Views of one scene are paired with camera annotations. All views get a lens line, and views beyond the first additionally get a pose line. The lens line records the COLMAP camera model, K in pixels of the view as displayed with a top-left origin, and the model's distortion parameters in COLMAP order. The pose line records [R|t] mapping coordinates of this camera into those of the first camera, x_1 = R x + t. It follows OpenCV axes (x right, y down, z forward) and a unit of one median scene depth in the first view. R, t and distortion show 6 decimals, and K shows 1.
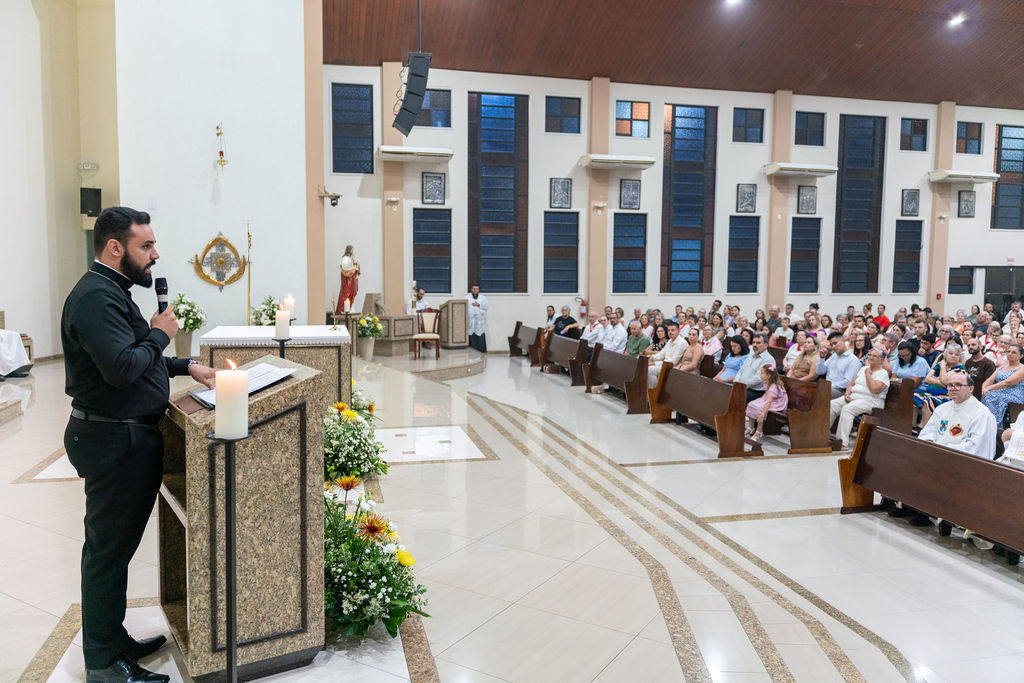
lens RADIAL K [[863.3, 0, 555.0], [0, 863.3, 340.9], [0, 0, 1]] dist [0.004161, -0.007931]
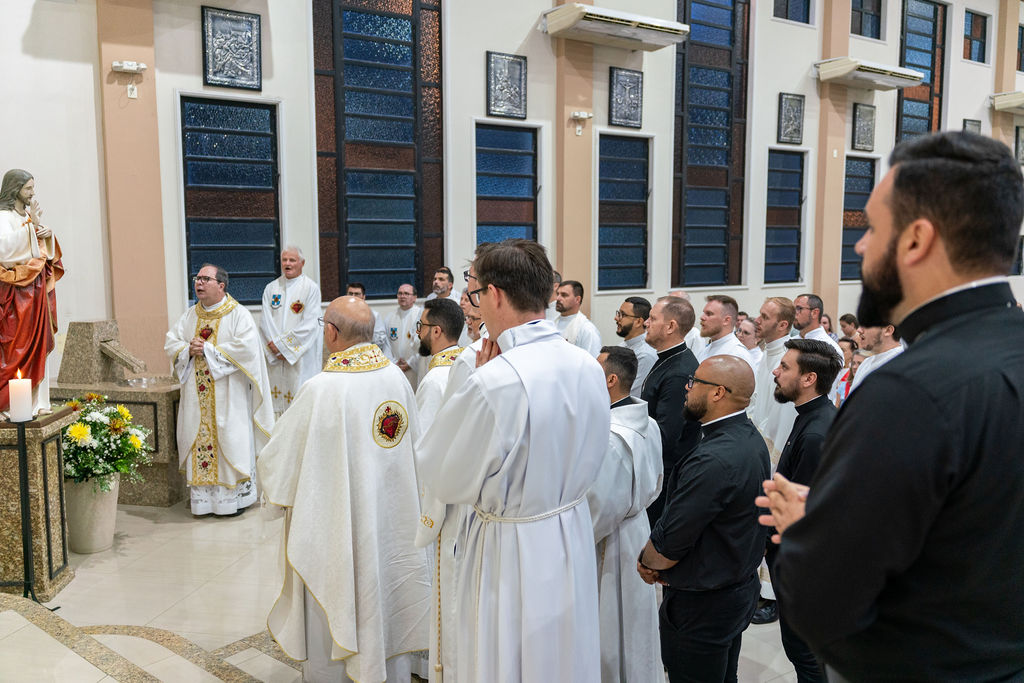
lens RADIAL K [[863.3, 0, 555.0], [0, 863.3, 340.9], [0, 0, 1]] dist [0.004161, -0.007931]
pose [[0.940642, -0.044111, 0.336523, -0.135200], [0.032636, 0.998679, 0.039680, -0.048488], [-0.337828, -0.026342, 0.940839, 0.539000]]
